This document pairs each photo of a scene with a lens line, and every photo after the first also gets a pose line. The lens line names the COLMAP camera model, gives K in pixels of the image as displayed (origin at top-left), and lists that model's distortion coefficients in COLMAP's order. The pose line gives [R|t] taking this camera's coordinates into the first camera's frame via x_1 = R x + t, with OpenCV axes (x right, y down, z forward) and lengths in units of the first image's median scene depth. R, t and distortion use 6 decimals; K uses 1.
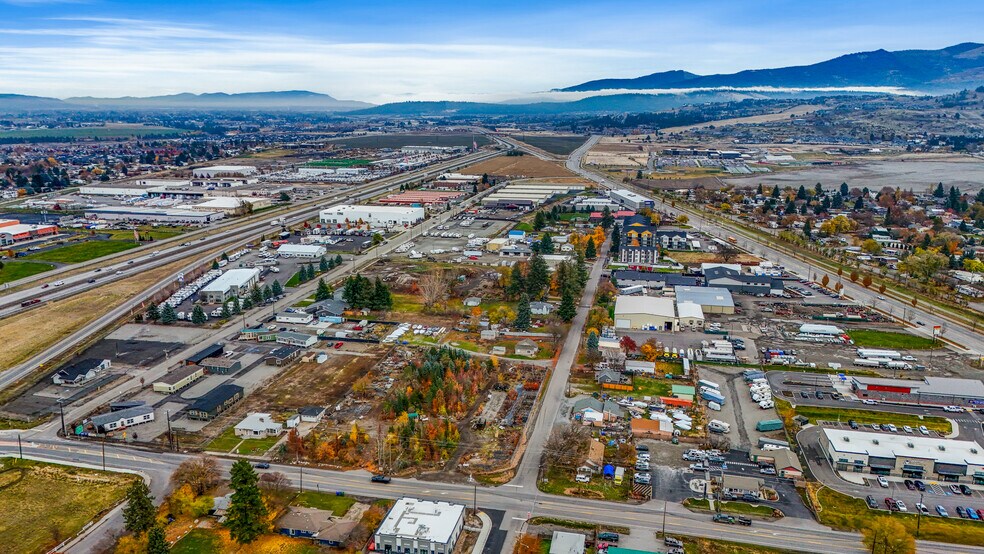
lens RADIAL K [[717.8, 0, 492.0], [0, 717.8, 277.0], [0, 0, 1]] dist [0.085136, -0.080094]
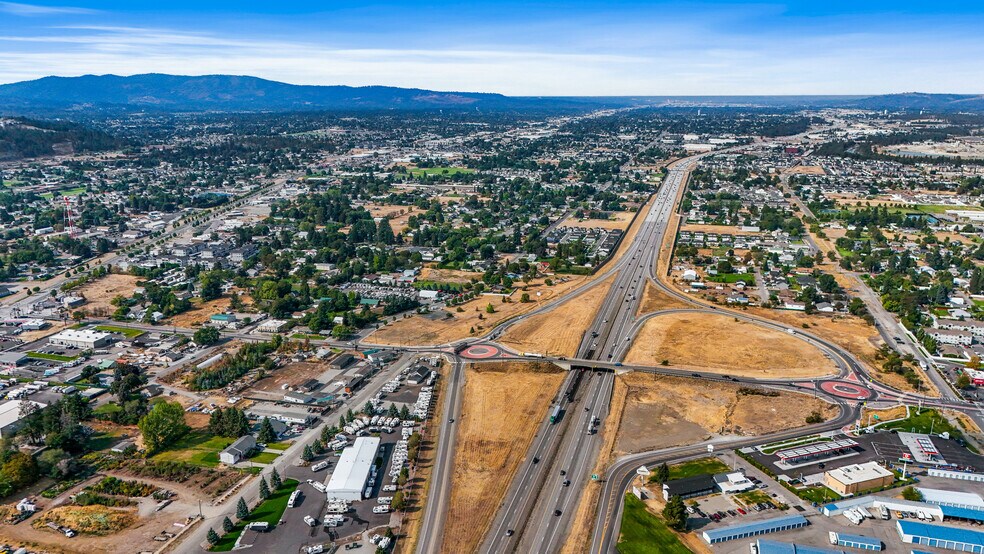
lens RADIAL K [[717.8, 0, 492.0], [0, 717.8, 277.0], [0, 0, 1]] dist [0.085136, -0.080094]
pose [[-0.997877, -0.016470, 0.063012, -0.744541], [0.014520, 0.886889, 0.461754, -0.791194], [-0.063490, 0.461689, -0.884767, 2.142052]]
